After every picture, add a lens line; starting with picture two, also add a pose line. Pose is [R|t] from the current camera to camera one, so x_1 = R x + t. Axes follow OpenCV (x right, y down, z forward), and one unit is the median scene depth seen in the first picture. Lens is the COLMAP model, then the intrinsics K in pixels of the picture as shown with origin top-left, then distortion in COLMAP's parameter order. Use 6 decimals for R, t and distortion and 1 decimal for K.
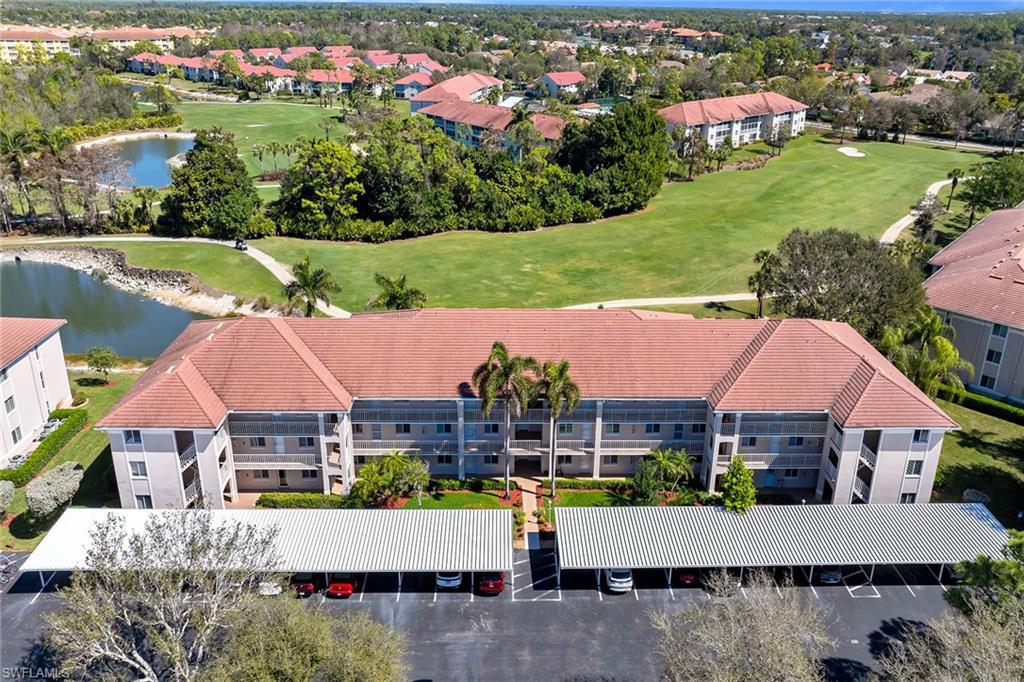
lens RADIAL K [[713.6, 0, 512.0], [0, 713.6, 341.0], [0, 0, 1]] dist [-0.002402, -0.000710]
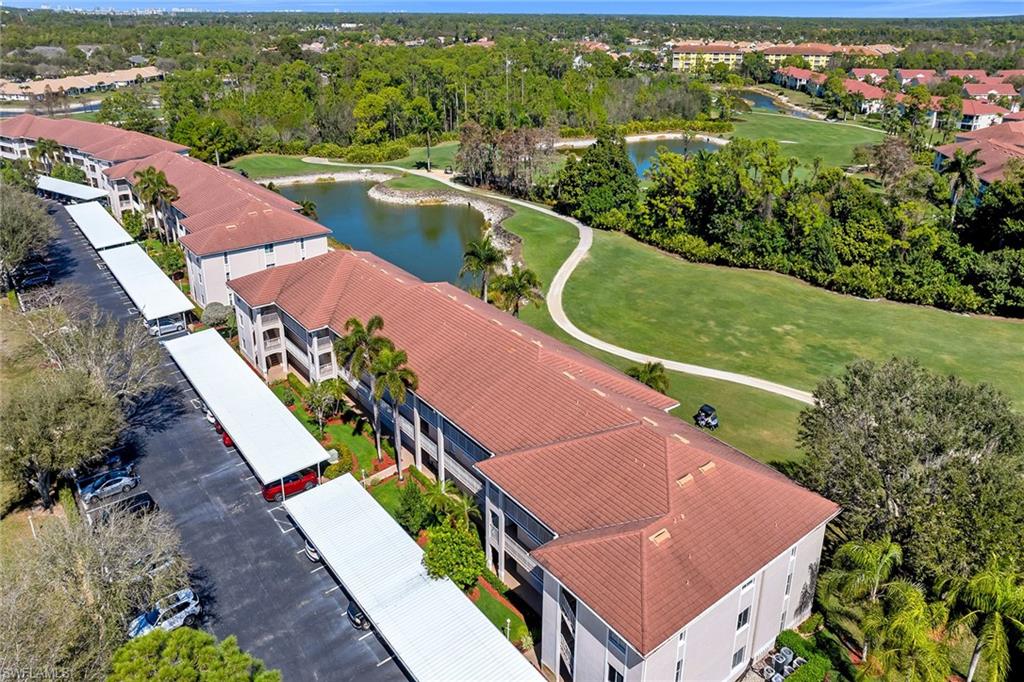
lens RADIAL K [[714.9, 0, 512.0], [0, 714.9, 341.0], [0, 0, 1]] dist [0.009432, 0.004594]
pose [[0.594687, 0.333406, -0.731565, 0.413346], [-0.351508, 0.926199, 0.136370, -0.082890], [0.723041, 0.176054, 0.667994, 0.183538]]
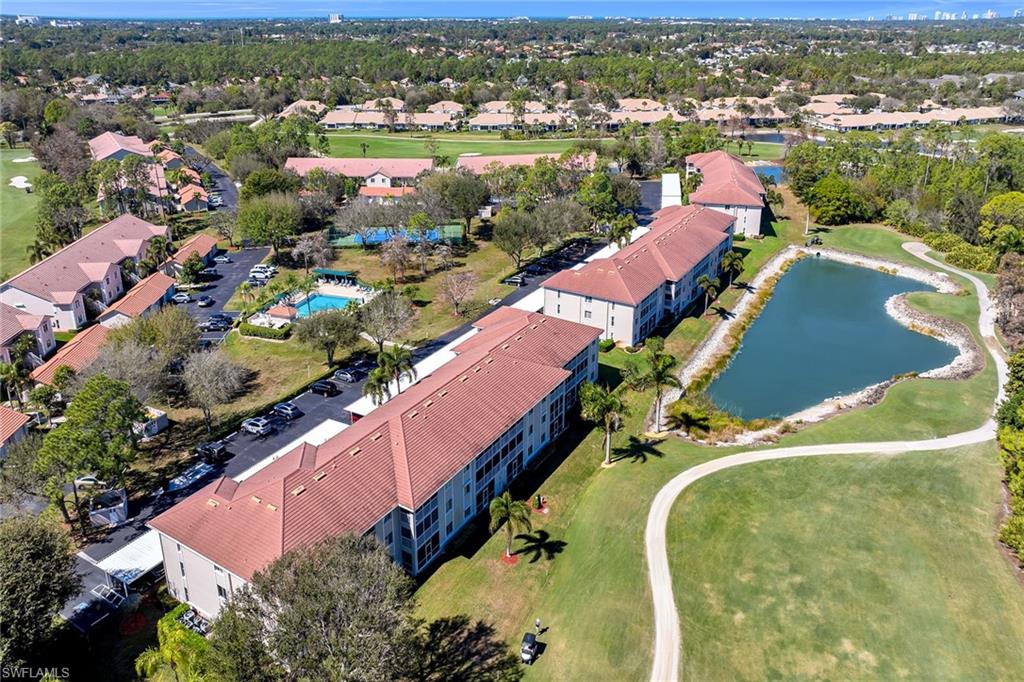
lens RADIAL K [[714.9, 0, 512.0], [0, 714.9, 341.0], [0, 0, 1]] dist [0.009432, 0.004594]
pose [[-0.538097, 0.347798, -0.767781, 0.496477], [-0.378298, 0.714351, 0.588723, -0.483270], [0.753221, 0.607240, -0.252819, 0.703299]]
